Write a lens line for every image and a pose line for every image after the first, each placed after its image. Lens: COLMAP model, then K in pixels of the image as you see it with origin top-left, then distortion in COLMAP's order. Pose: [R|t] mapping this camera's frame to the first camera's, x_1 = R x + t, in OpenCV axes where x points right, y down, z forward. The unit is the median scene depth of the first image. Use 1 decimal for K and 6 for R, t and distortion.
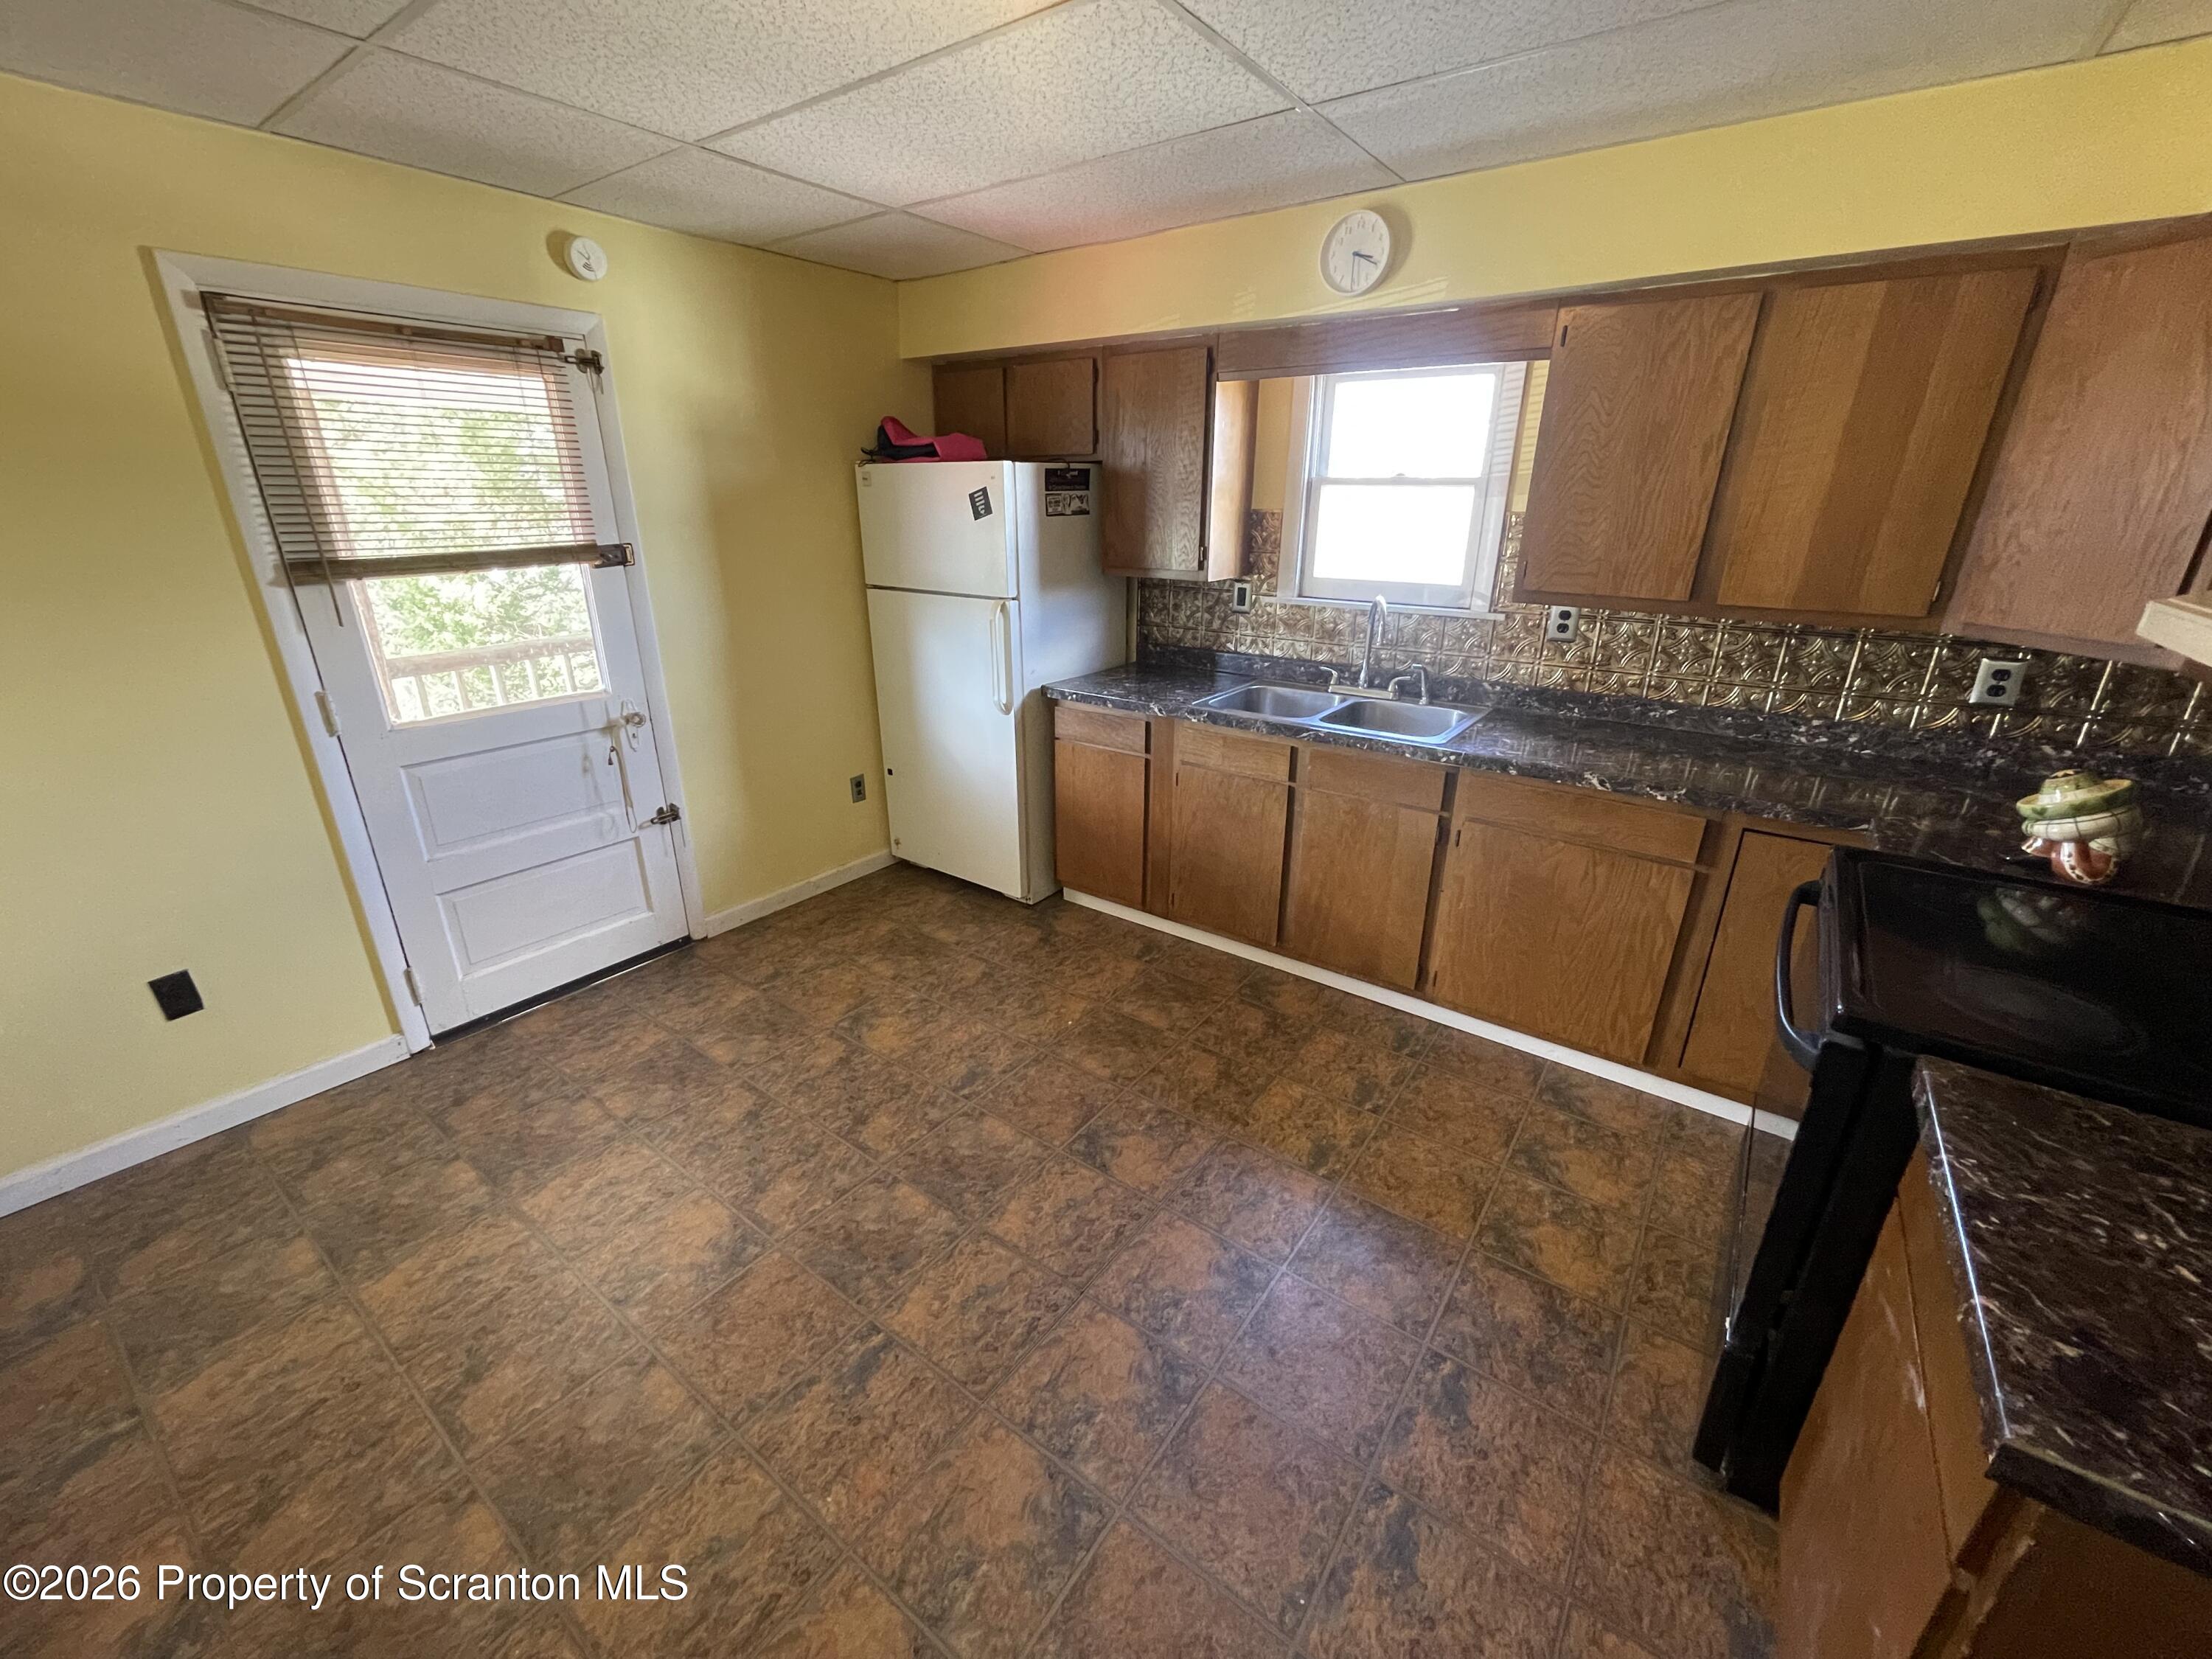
lens RADIAL K [[895.3, 0, 1090.7], [0, 895.3, 828.2], [0, 0, 1]] dist [-0.003695, 0.001057]
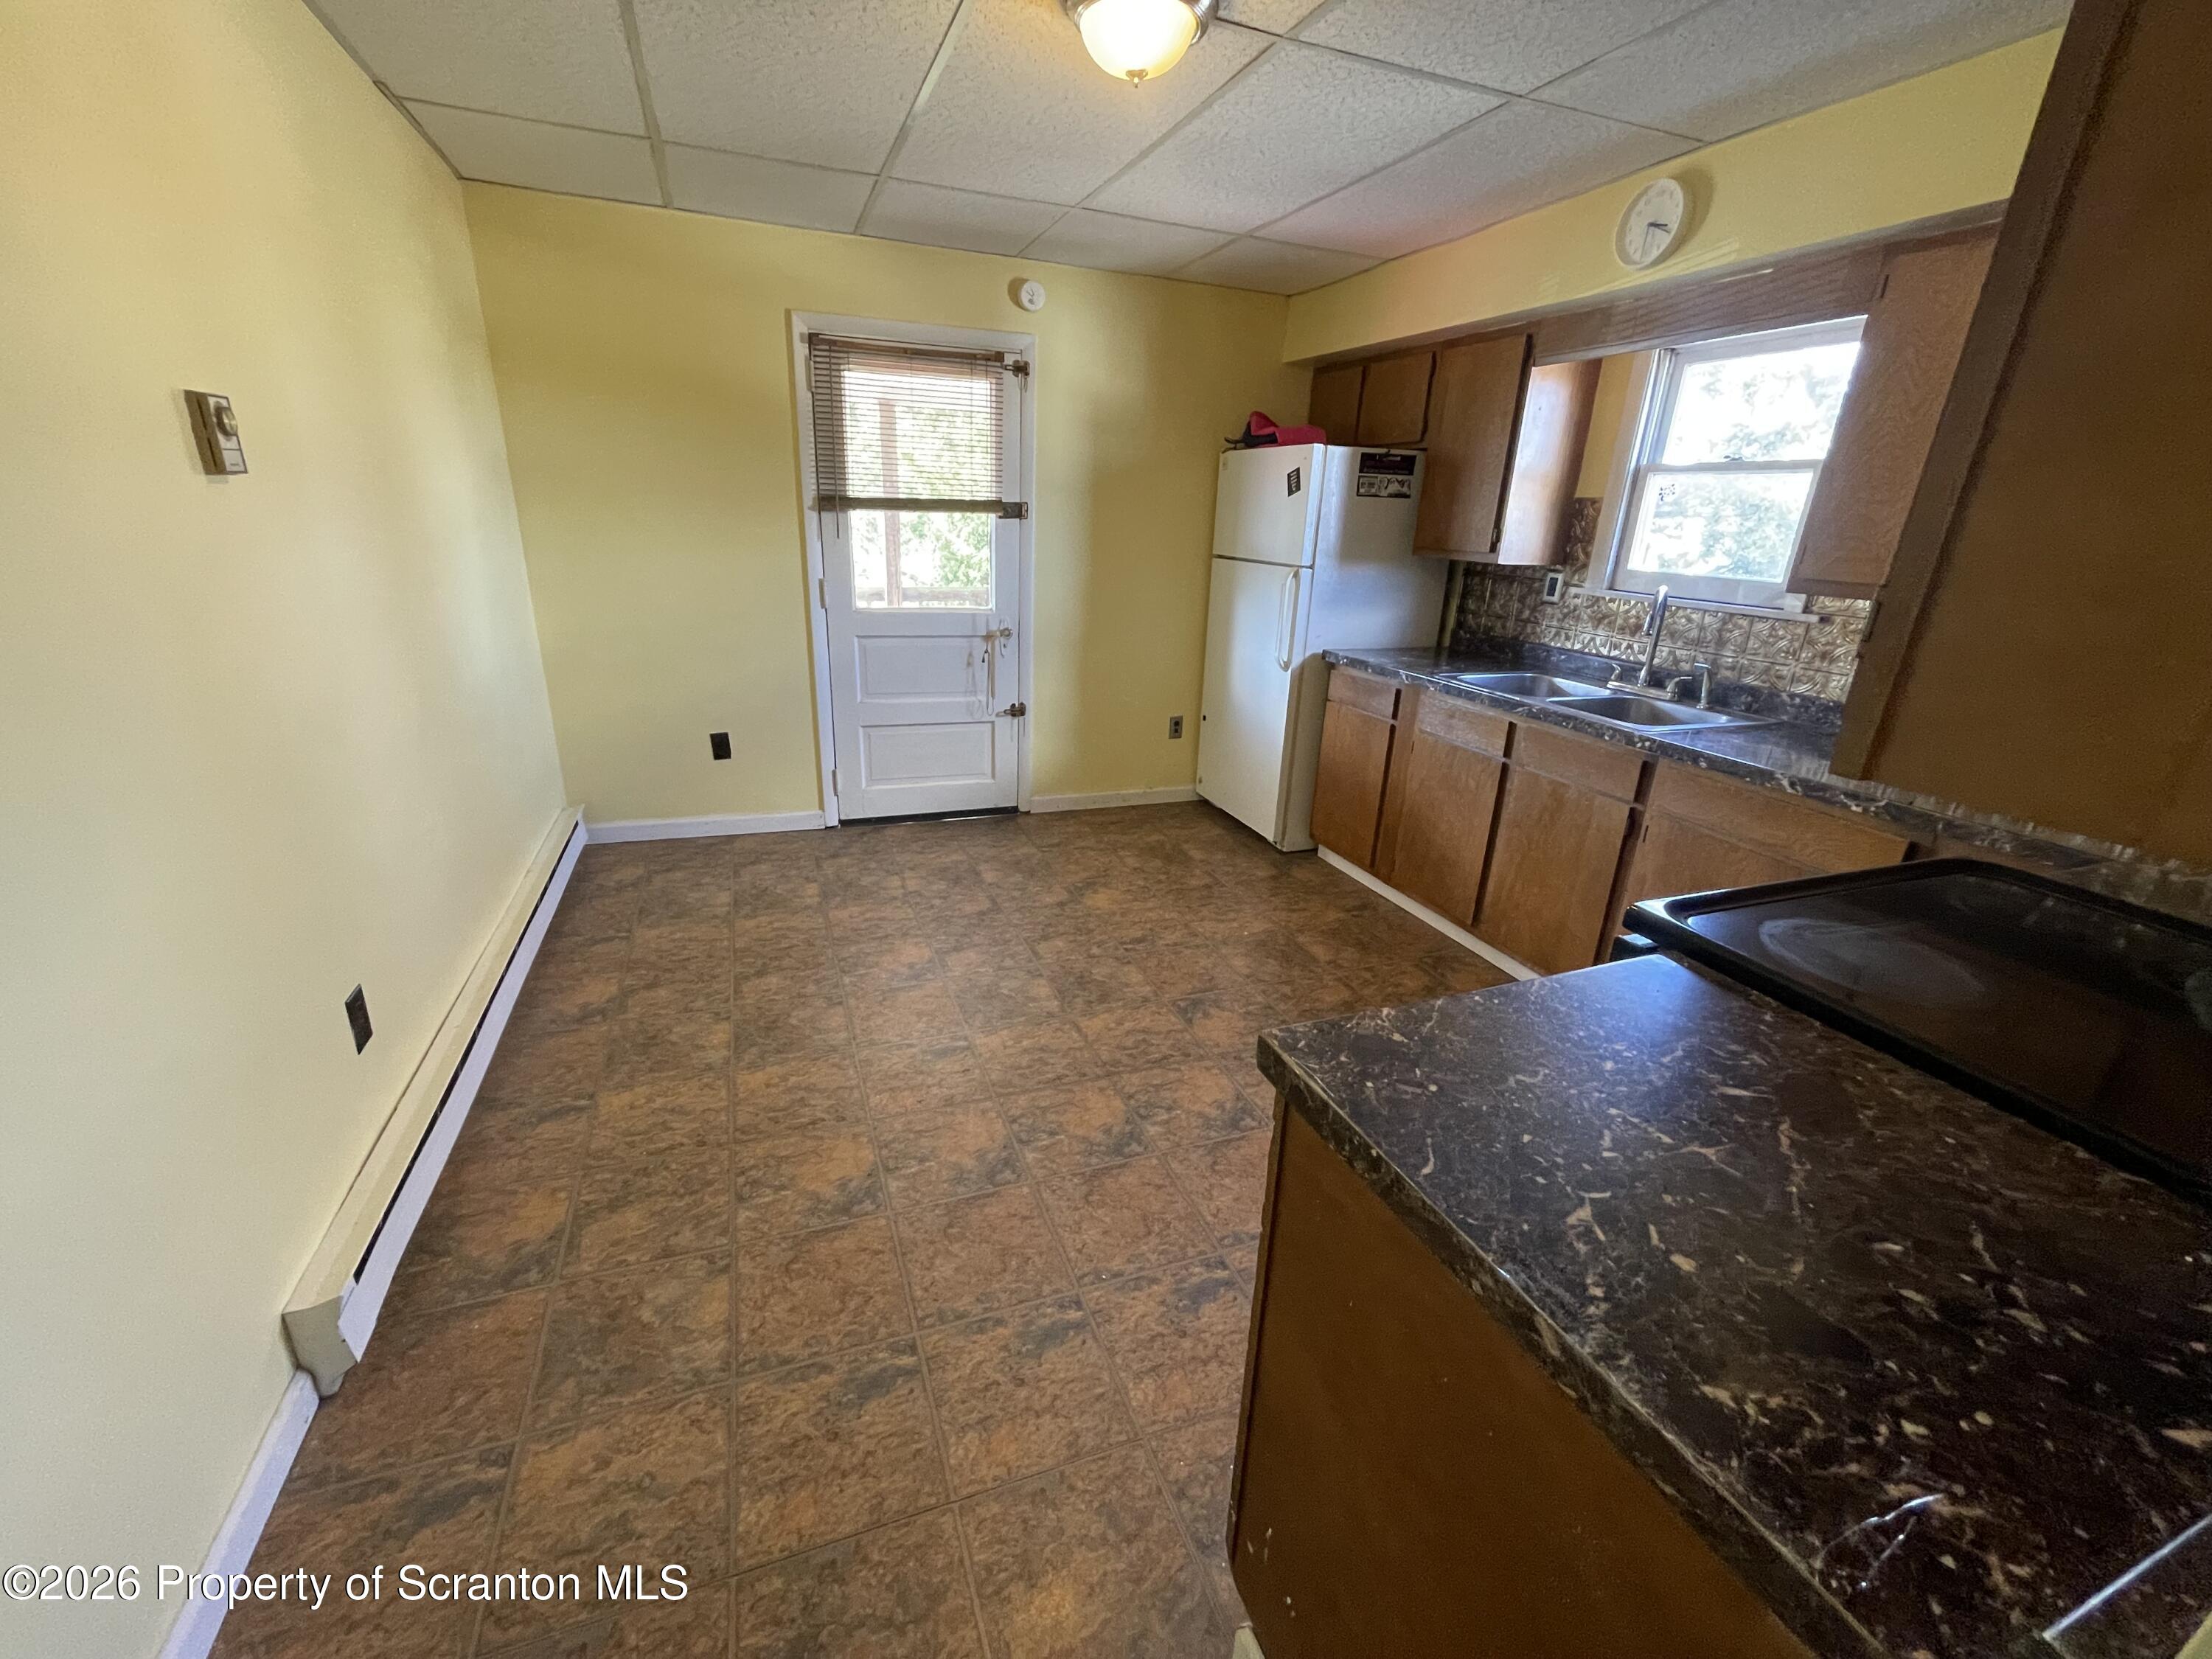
lens RADIAL K [[895.3, 0, 1091.0], [0, 895.3, 829.5], [0, 0, 1]] dist [-0.003695, 0.001057]
pose [[0.838965, 0.213313, -0.500635, 0.366970], [-0.227151, 0.973265, 0.034033, 0.100607], [0.494510, 0.085168, 0.864989, -0.089422]]
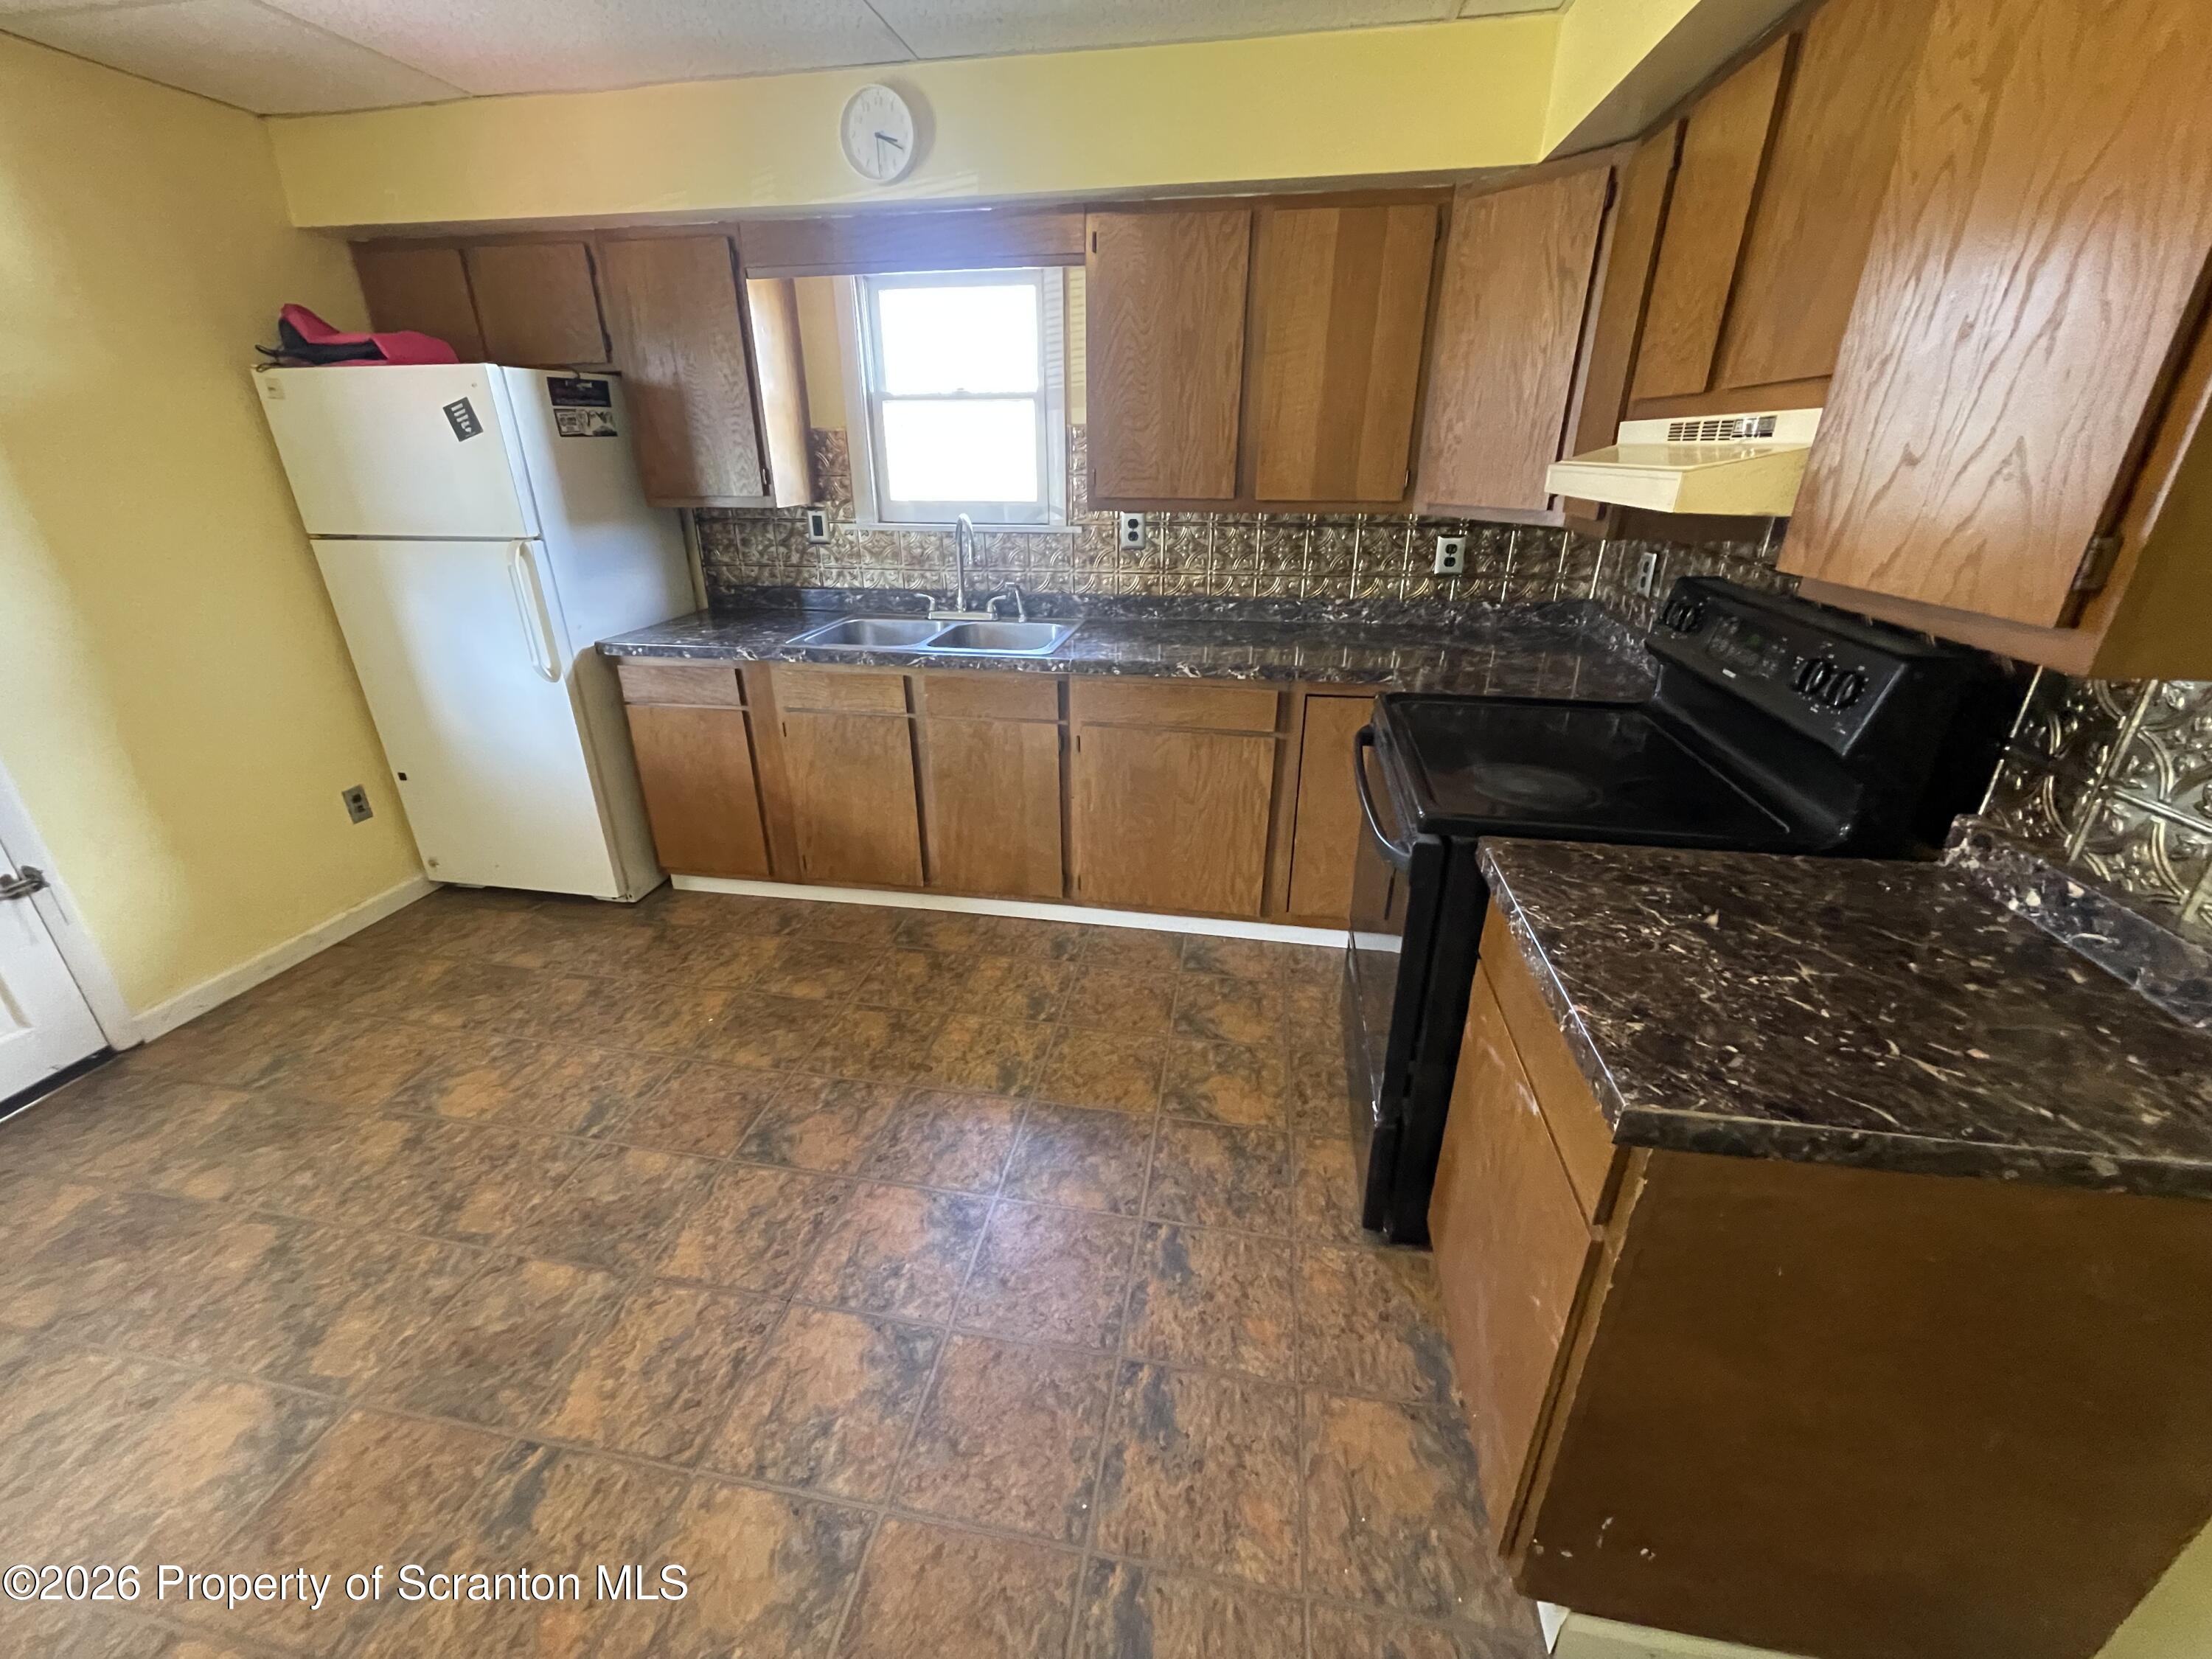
lens RADIAL K [[895.3, 0, 1091.2], [0, 895.3, 826.8], [0, 0, 1]] dist [-0.003695, 0.001057]
pose [[0.896745, -0.181198, 0.403753, -0.009395], [0.163488, 0.983438, 0.078240, 0.025620], [-0.411242, -0.004152, 0.911517, 0.050480]]
